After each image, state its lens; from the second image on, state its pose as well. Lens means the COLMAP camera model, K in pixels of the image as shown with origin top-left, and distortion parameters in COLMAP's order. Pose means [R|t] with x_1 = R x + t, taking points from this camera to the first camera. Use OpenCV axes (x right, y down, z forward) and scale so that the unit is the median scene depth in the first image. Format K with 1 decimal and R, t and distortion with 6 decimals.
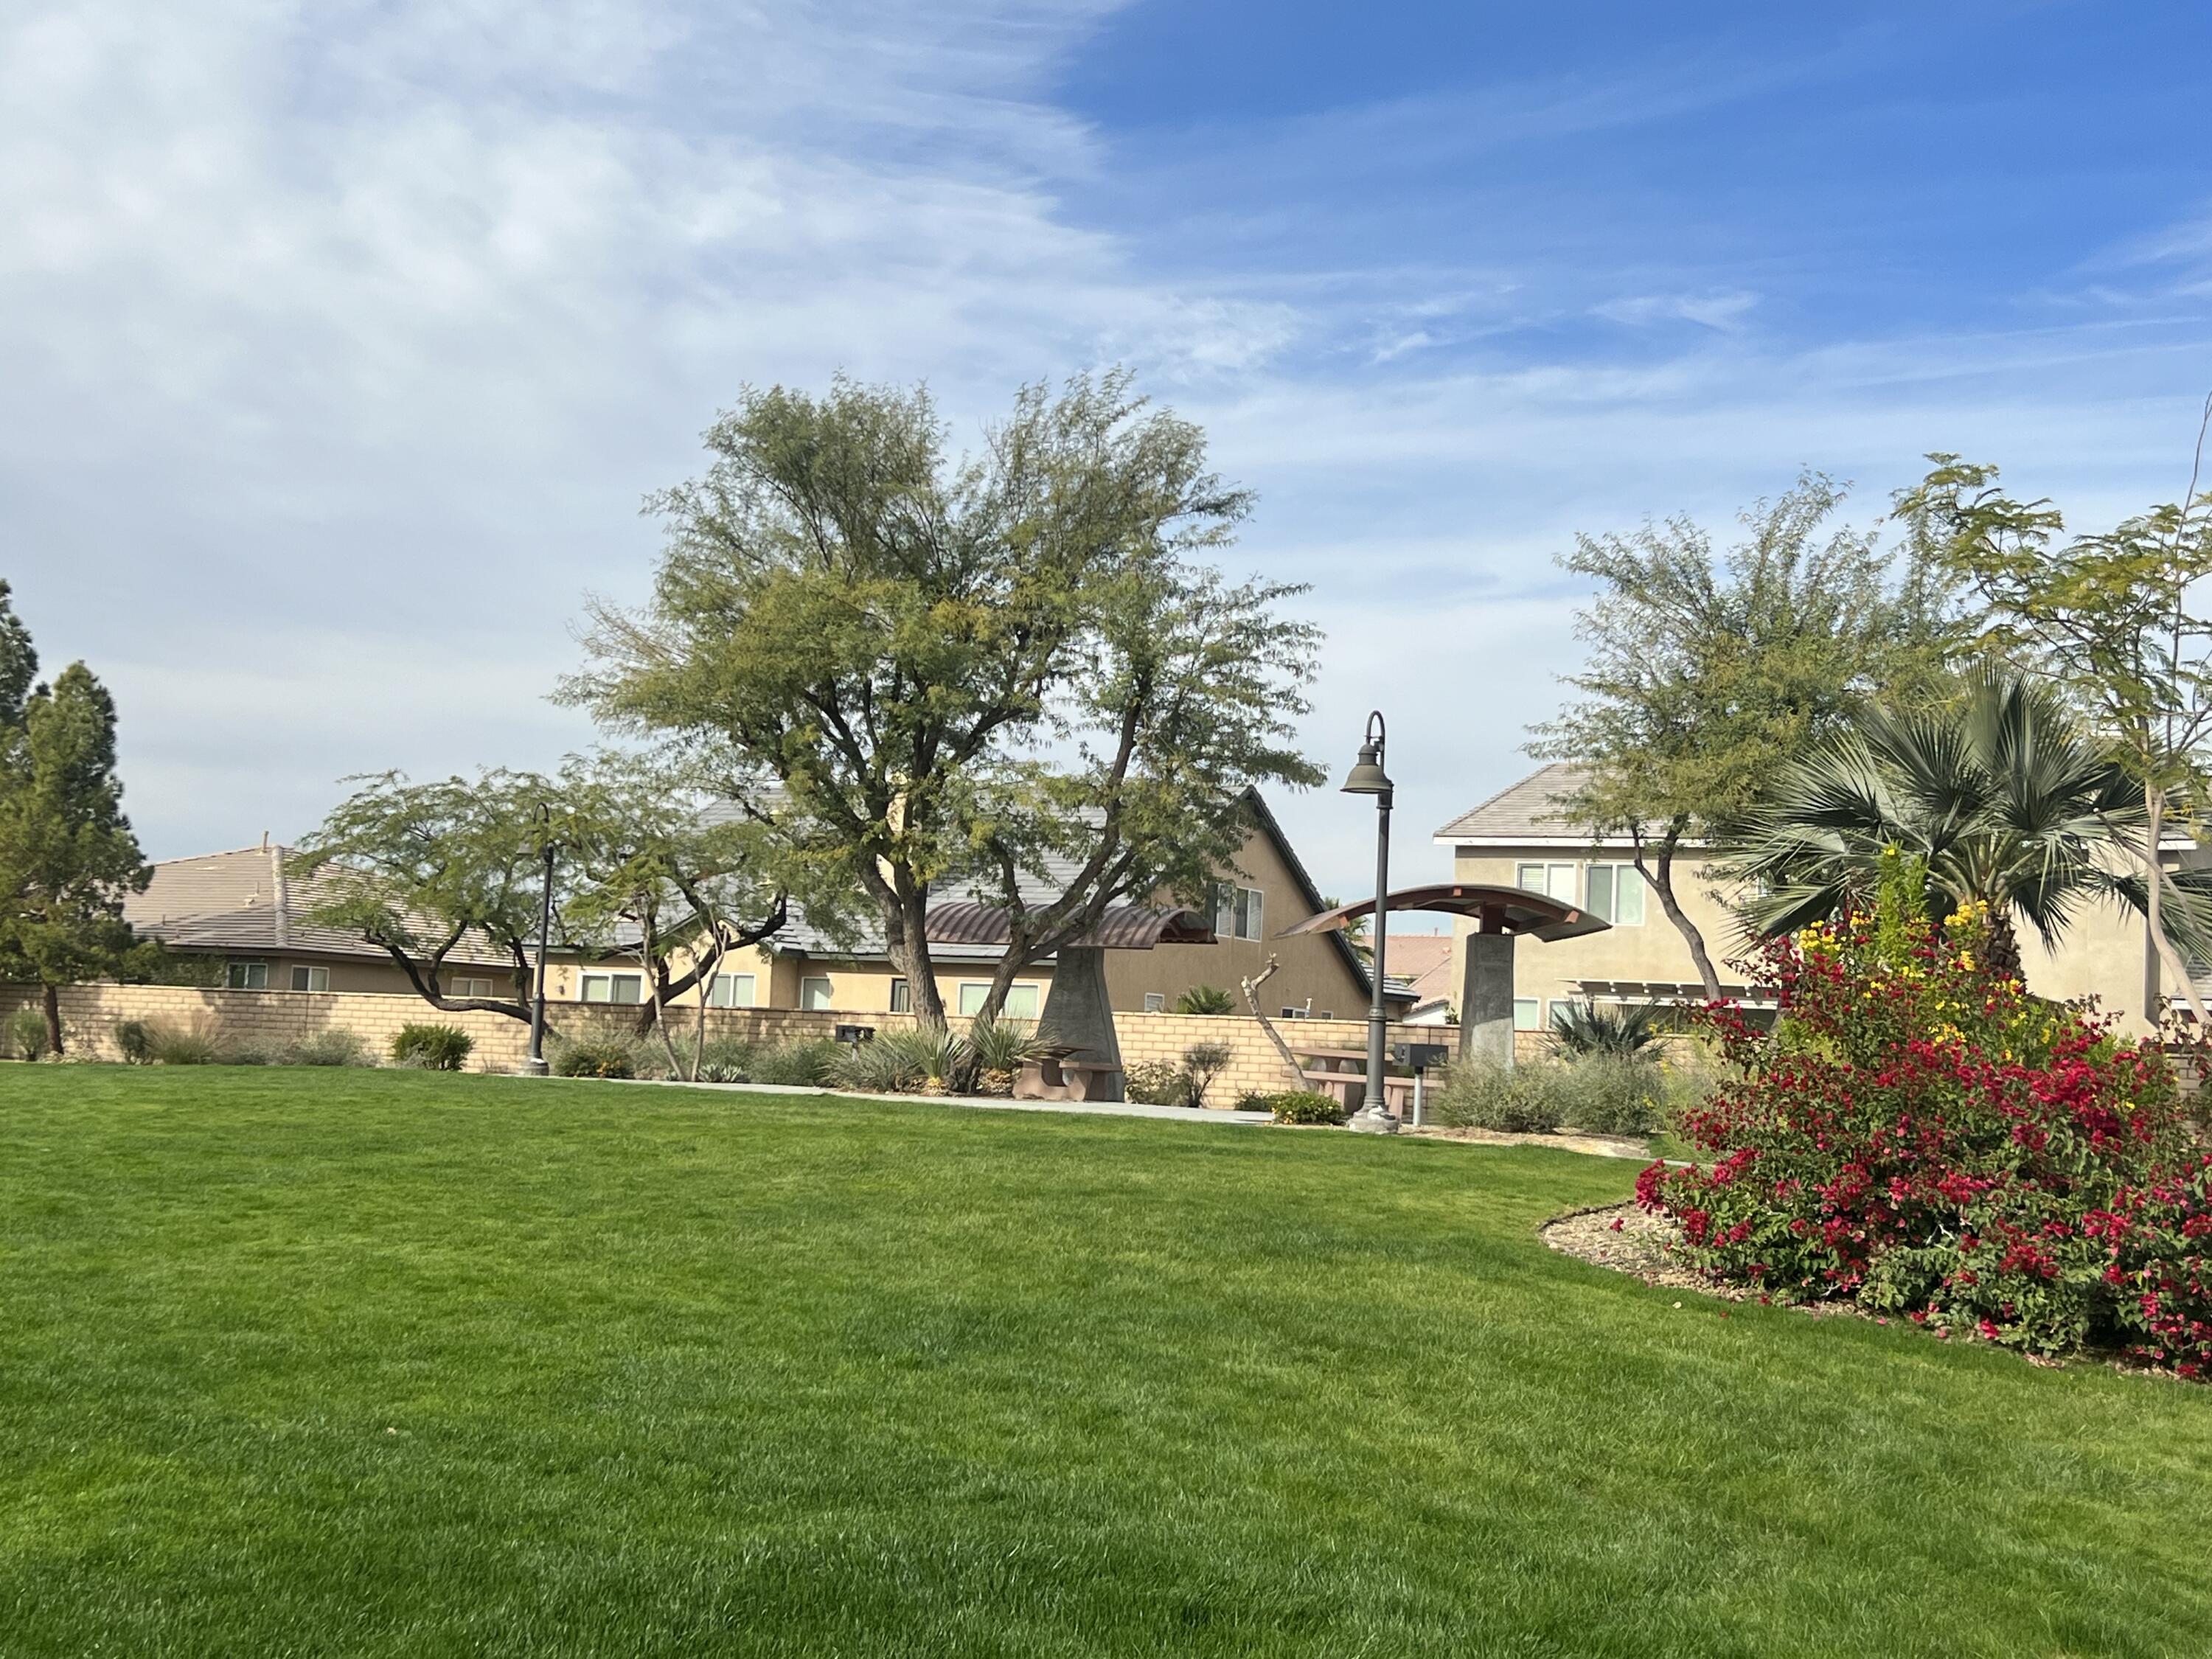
lens RADIAL K [[2207.7, 0, 1106.0], [0, 2207.7, 829.5], [0, 0, 1]] dist [-0.003137, -0.004422]
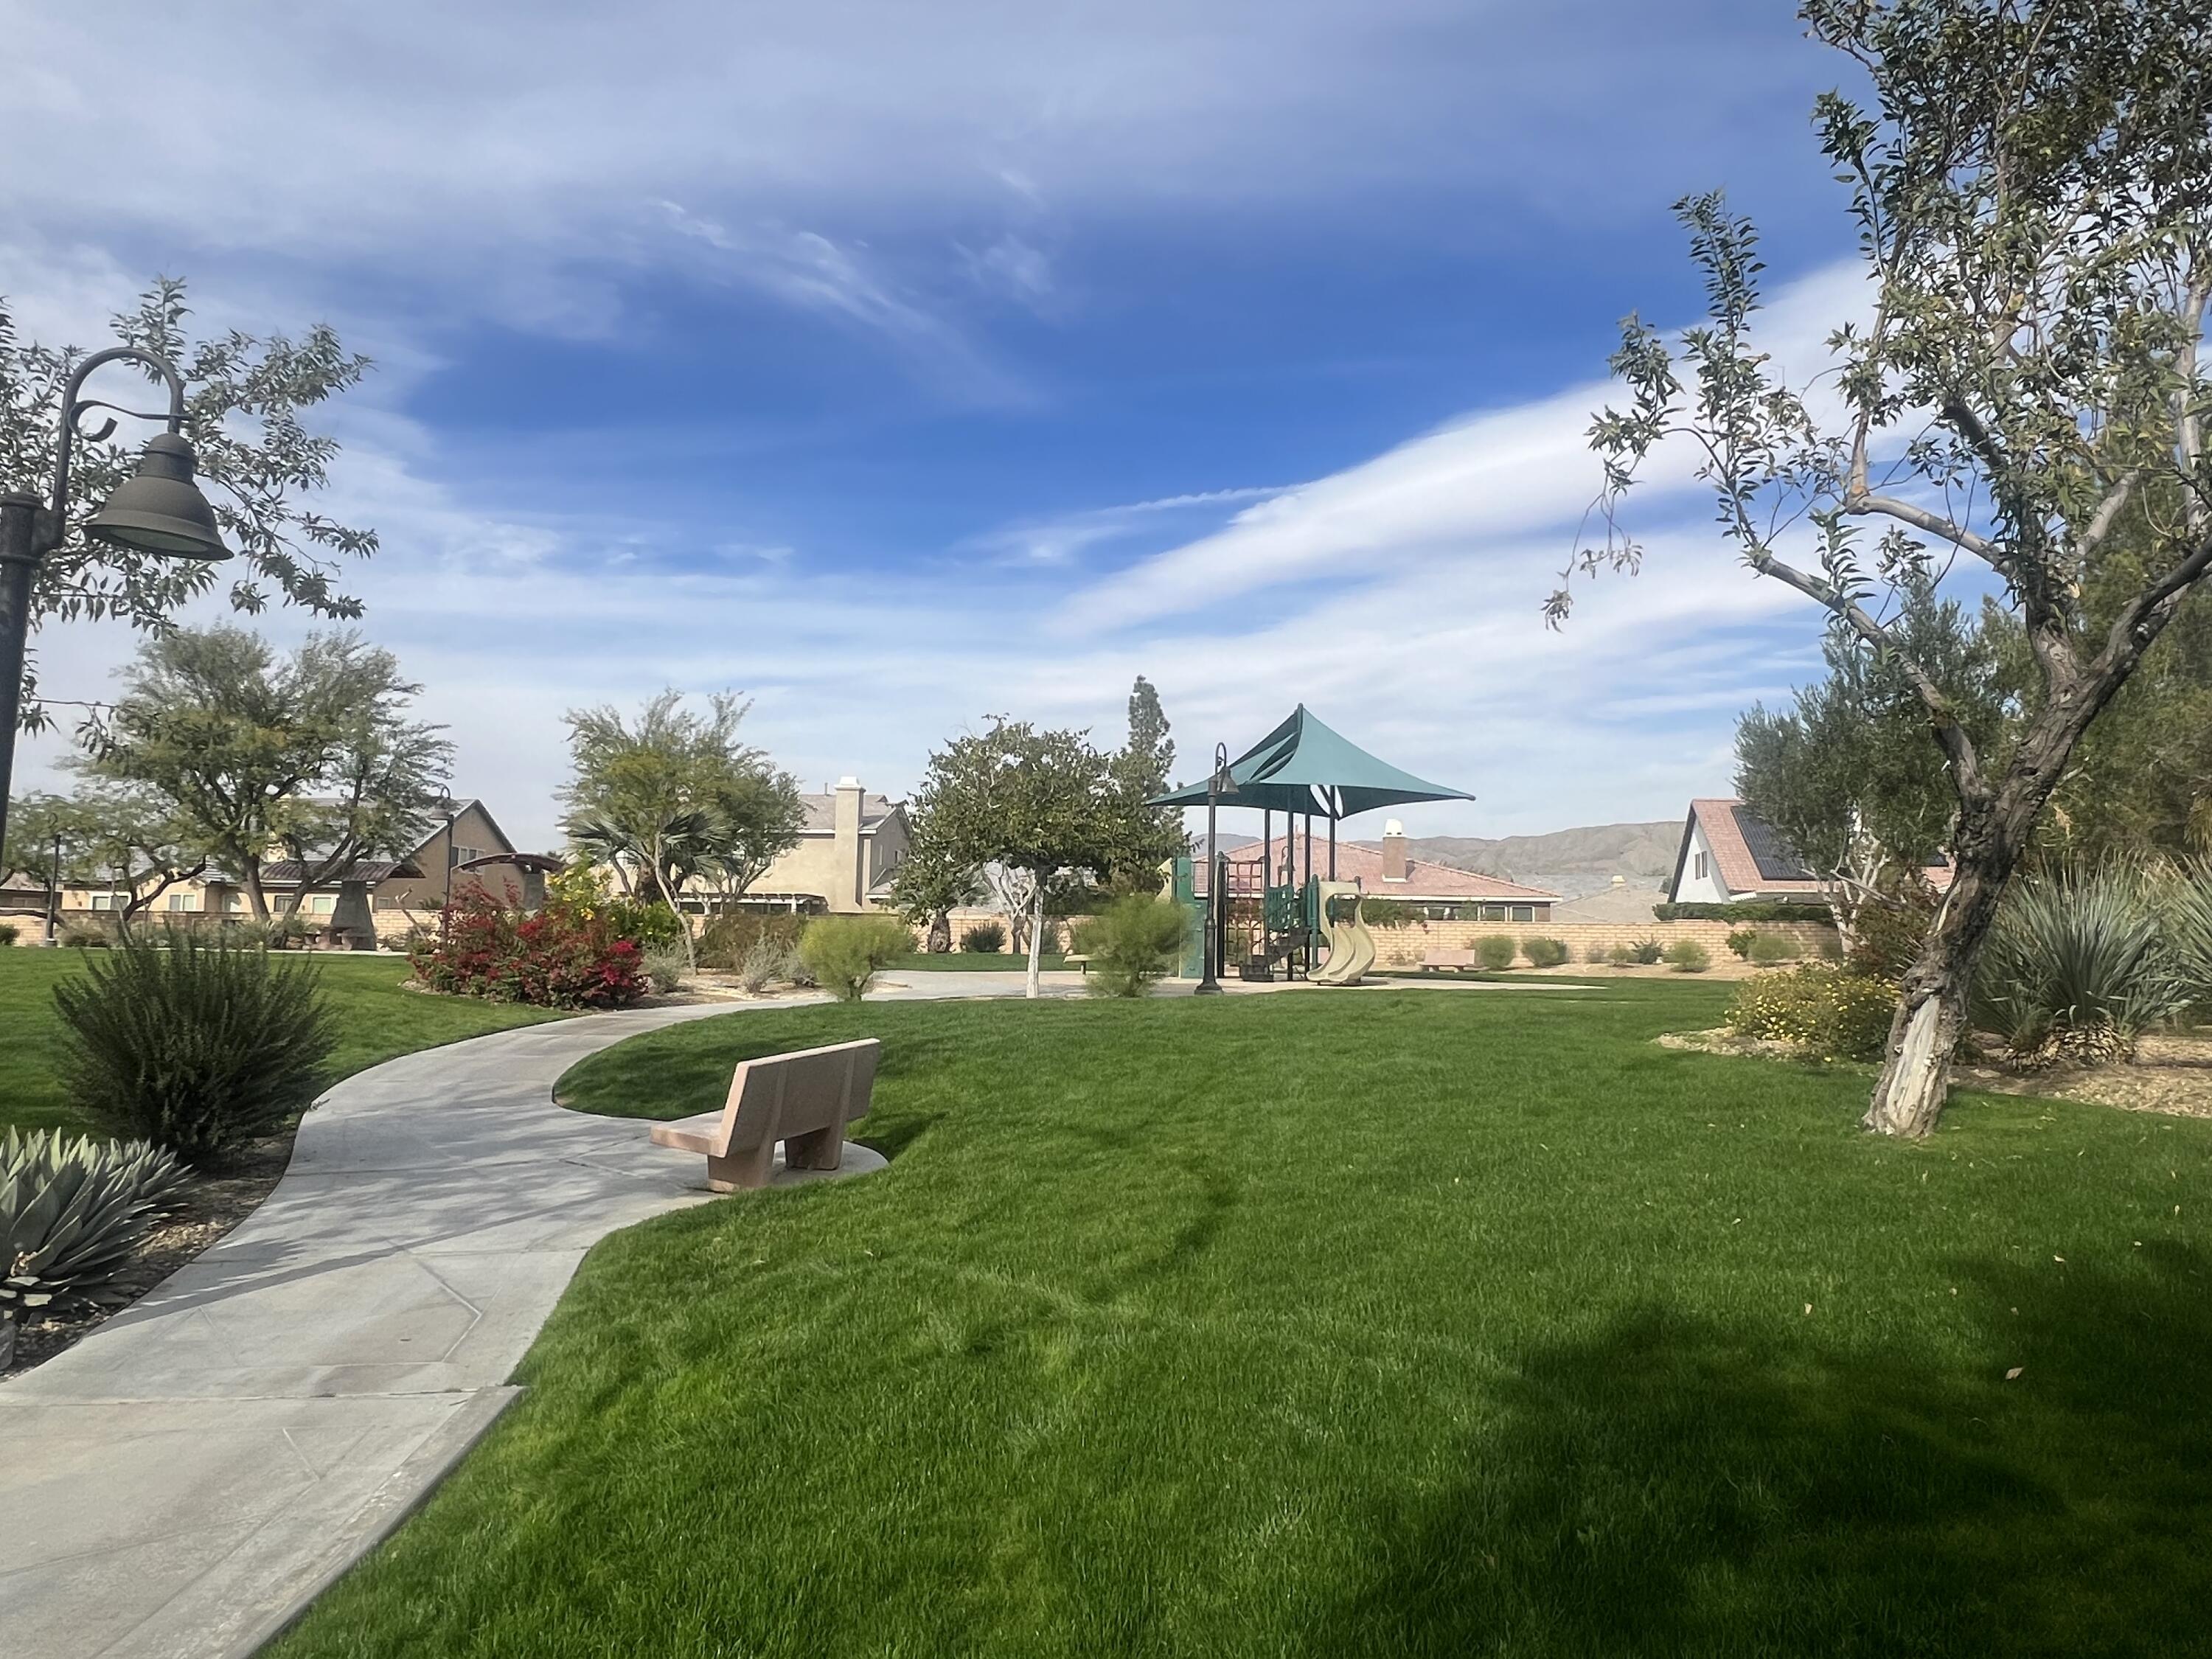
lens RADIAL K [[1401.4, 0, 1106.3], [0, 1401.4, 822.5], [0, 0, 1]] dist [-0.006799, 0.000572]
pose [[0.934136, 0.004159, 0.356893, 0.171962], [-0.012726, 0.999684, 0.021659, -0.039403], [-0.356691, -0.024775, 0.933894, -0.498237]]
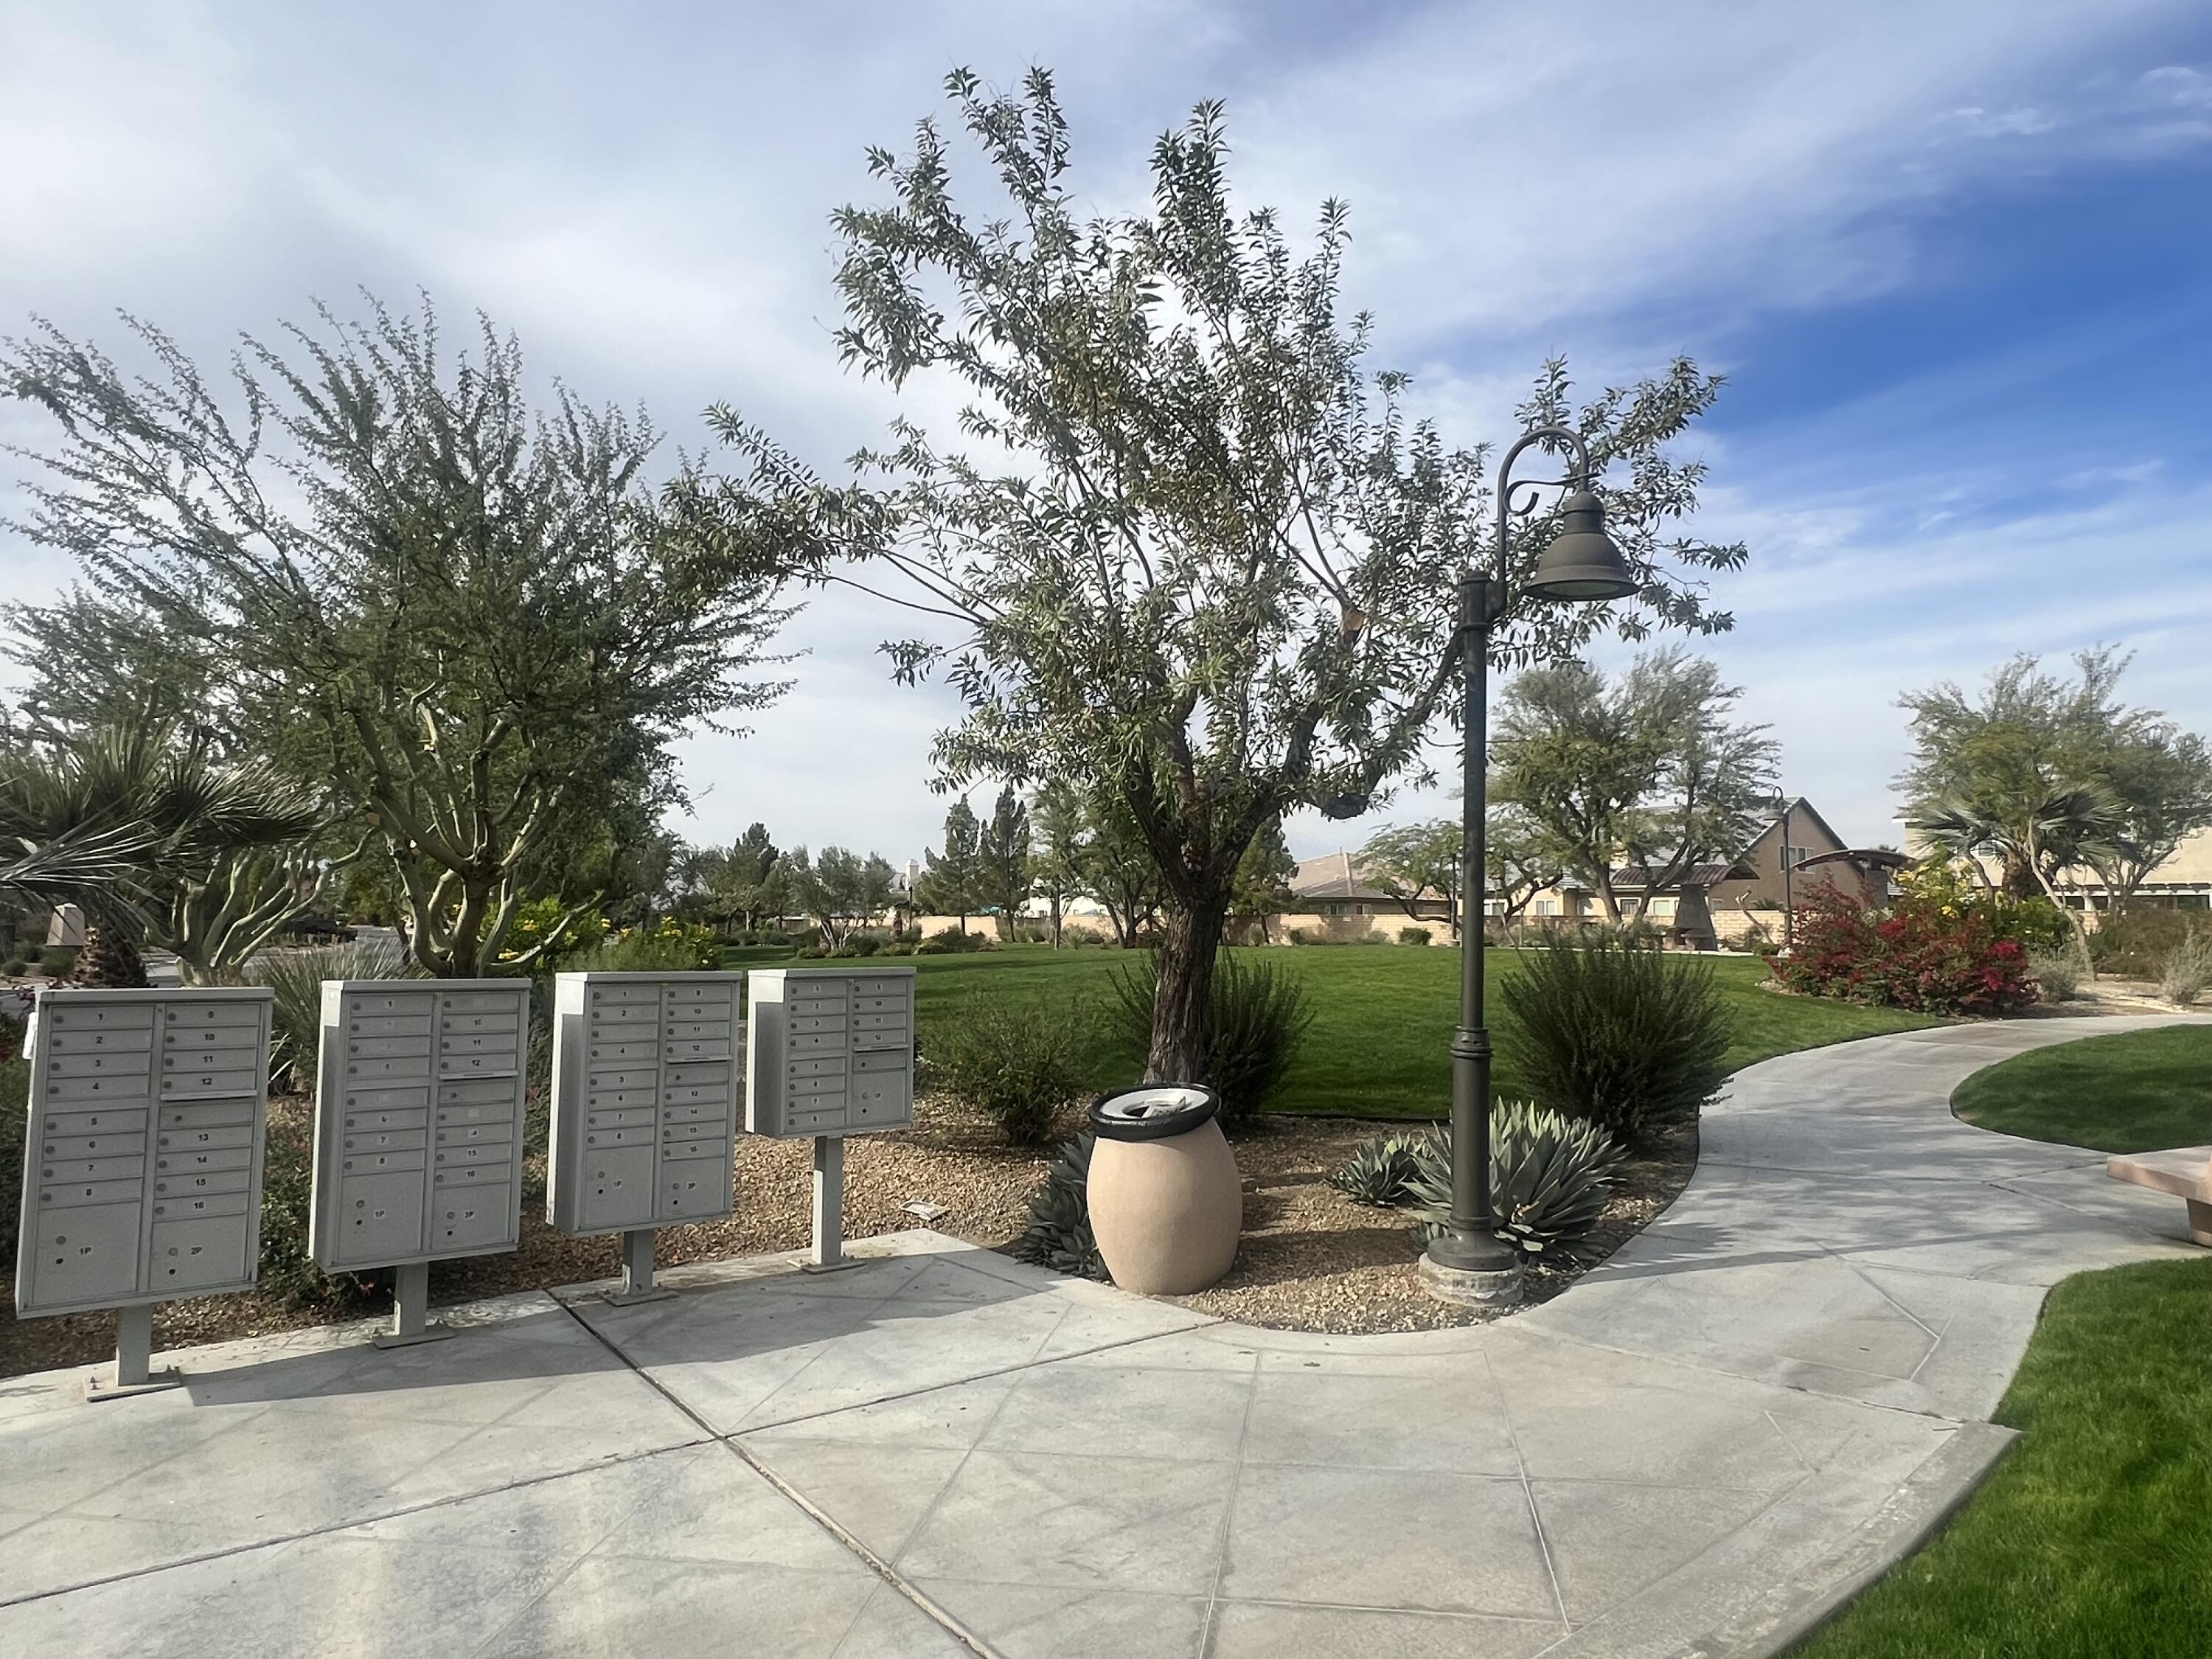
lens RADIAL K [[1404.2, 0, 1106.0], [0, 1404.2, 829.5], [0, 0, 1]] dist [-0.003054, -0.000285]
pose [[0.871279, -0.064625, -0.486515, 0.154342], [0.073218, 0.997315, -0.001354, -0.040405], [0.485296, -0.034442, 0.873671, -0.499397]]
